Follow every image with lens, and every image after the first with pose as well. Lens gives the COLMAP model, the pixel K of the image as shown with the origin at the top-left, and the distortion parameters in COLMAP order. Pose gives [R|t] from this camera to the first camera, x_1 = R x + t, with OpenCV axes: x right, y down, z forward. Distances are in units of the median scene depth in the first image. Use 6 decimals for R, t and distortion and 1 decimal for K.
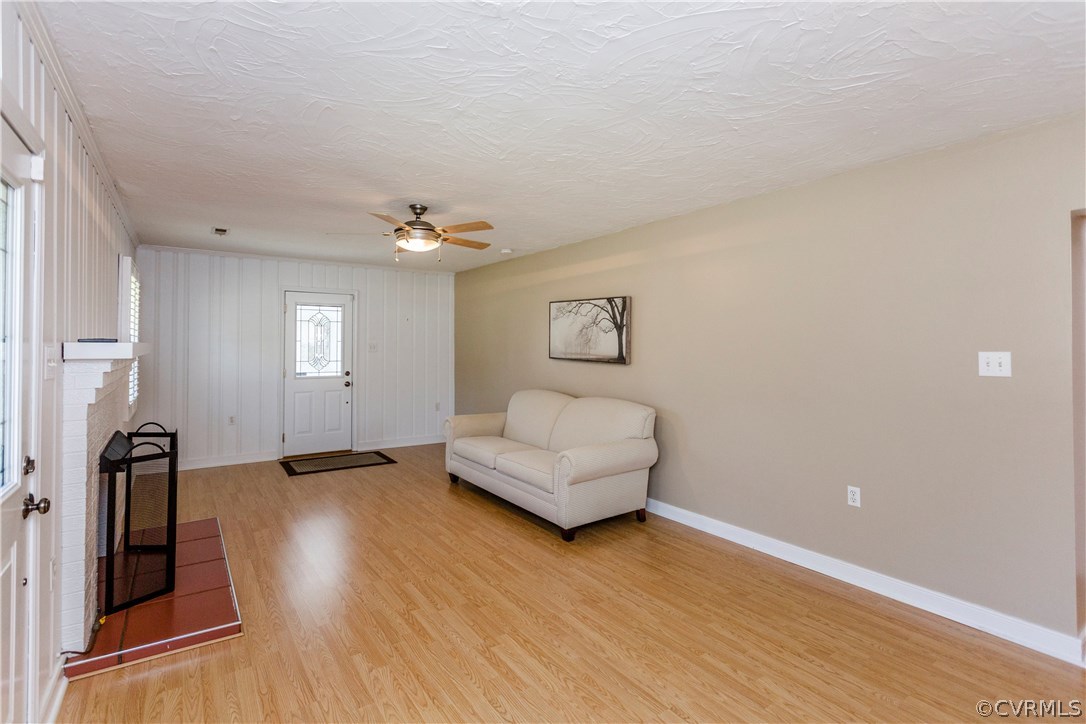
lens RADIAL K [[525.7, 0, 535.5], [0, 525.7, 341.5], [0, 0, 1]] dist [-0.003037, 0.000016]
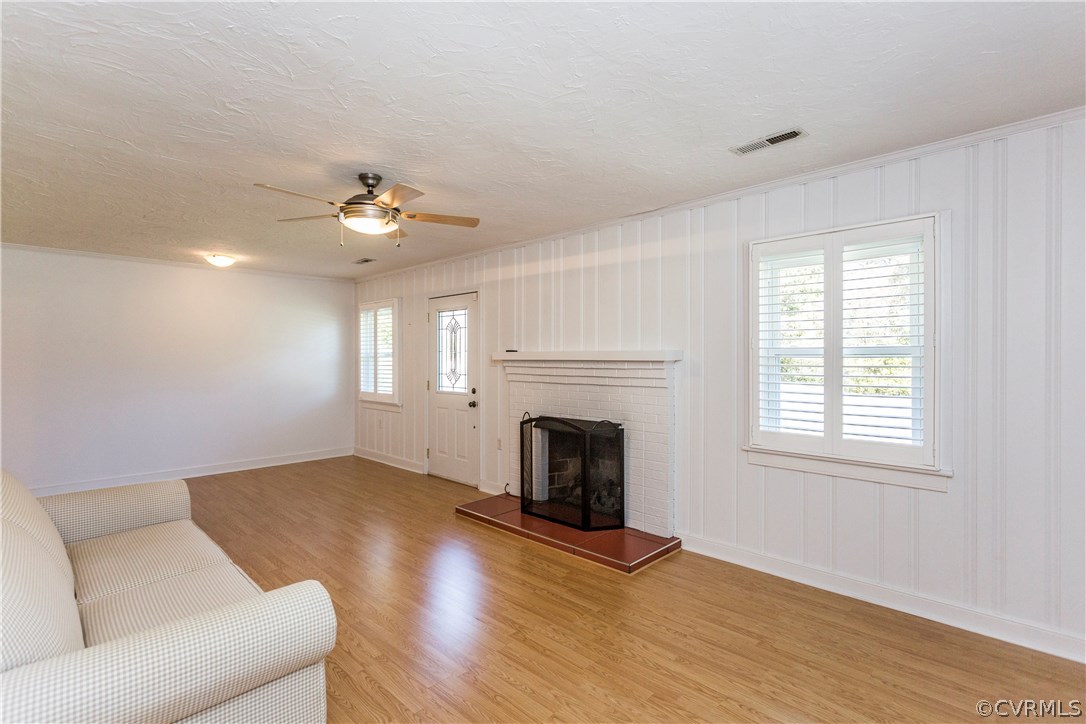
lens RADIAL K [[511.4, 0, 528.0], [0, 511.4, 355.4], [0, 0, 1]] dist [-0.014226, 0.000835]
pose [[-0.983561, -0.002653, -0.180556, -0.263647], [-0.001630, 0.999982, -0.005815, 0.014295], [0.180568, -0.005425, -0.983548, 1.491950]]
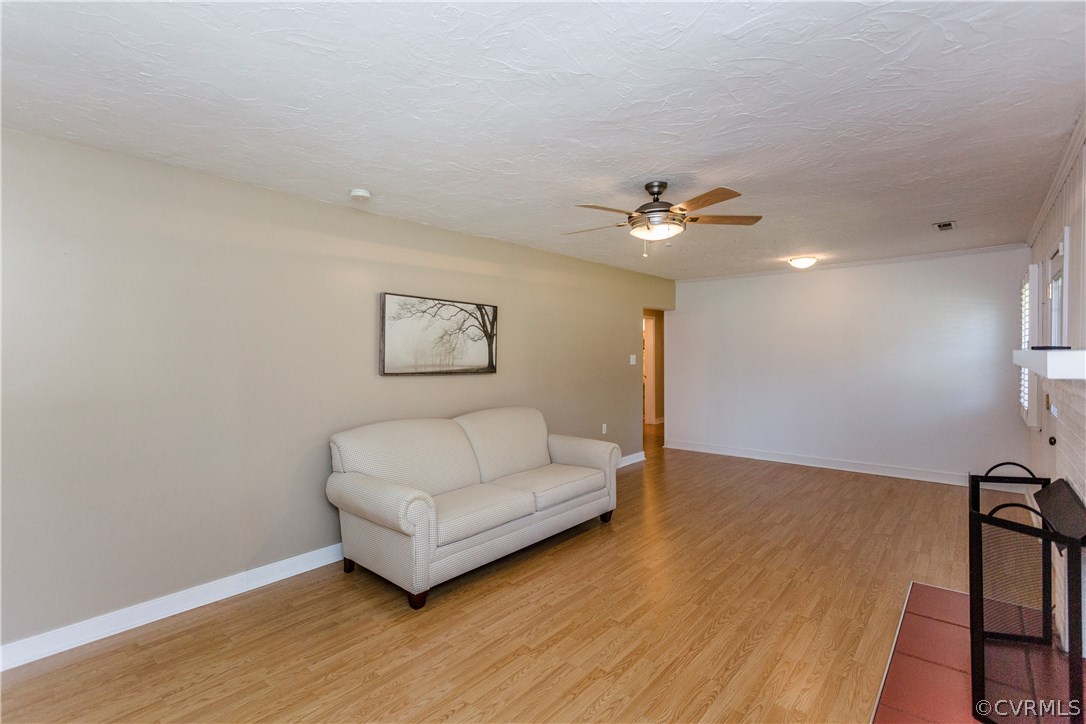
lens RADIAL K [[504.2, 0, 543.0], [0, 504.2, 362.0], [0, 0, 1]] dist [-0.013125, 0.000322]
pose [[-0.256833, -0.019741, 0.966254, -0.780502], [0.001624, 0.999781, 0.020857, 0.002108], [-0.966455, 0.006926, -0.256744, 1.138563]]
